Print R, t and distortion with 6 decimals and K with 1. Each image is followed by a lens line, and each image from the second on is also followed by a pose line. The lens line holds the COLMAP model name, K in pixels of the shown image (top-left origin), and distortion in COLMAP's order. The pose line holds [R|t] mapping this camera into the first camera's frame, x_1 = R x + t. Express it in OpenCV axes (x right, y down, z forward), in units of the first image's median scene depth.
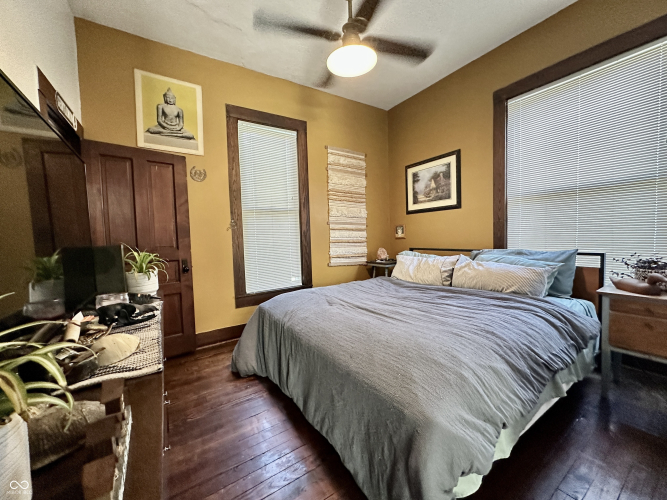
lens RADIAL K [[268.4, 0, 333.1], [0, 268.4, 252.0], [0, 0, 1]] dist [-0.002158, -0.000053]
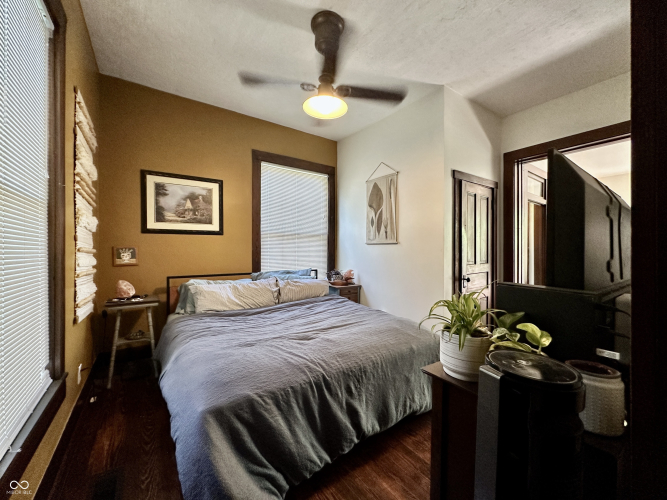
lens RADIAL K [[268.4, 0, 335.1], [0, 268.4, 250.0], [0, 0, 1]] dist [-0.002158, -0.000053]
pose [[-0.043161, 0.032102, 0.998552, -0.656146], [0.062666, 0.997603, -0.029363, -0.049061], [-0.997101, 0.061308, -0.045069, 0.661060]]
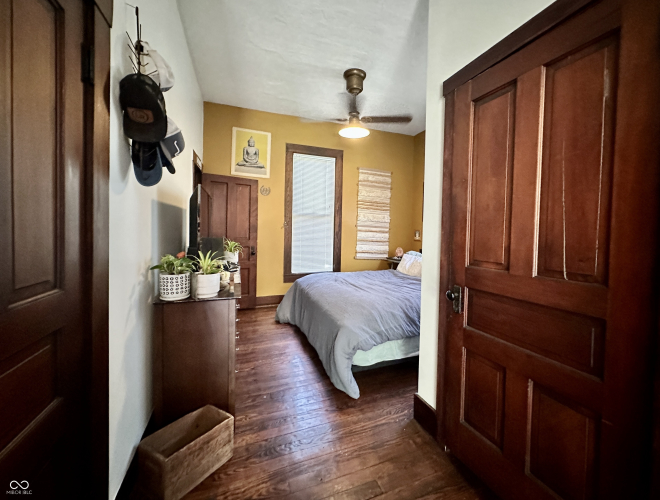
lens RADIAL K [[279.2, 0, 346.7], [0, 279.2, 240.3], [0, 0, 1]] dist [-0.001666, -0.000074]
pose [[0.979431, 0.060686, -0.192435, 0.245786], [-0.065084, 0.997741, -0.016612, -0.014519], [0.190993, 0.028795, 0.981169, -0.413645]]
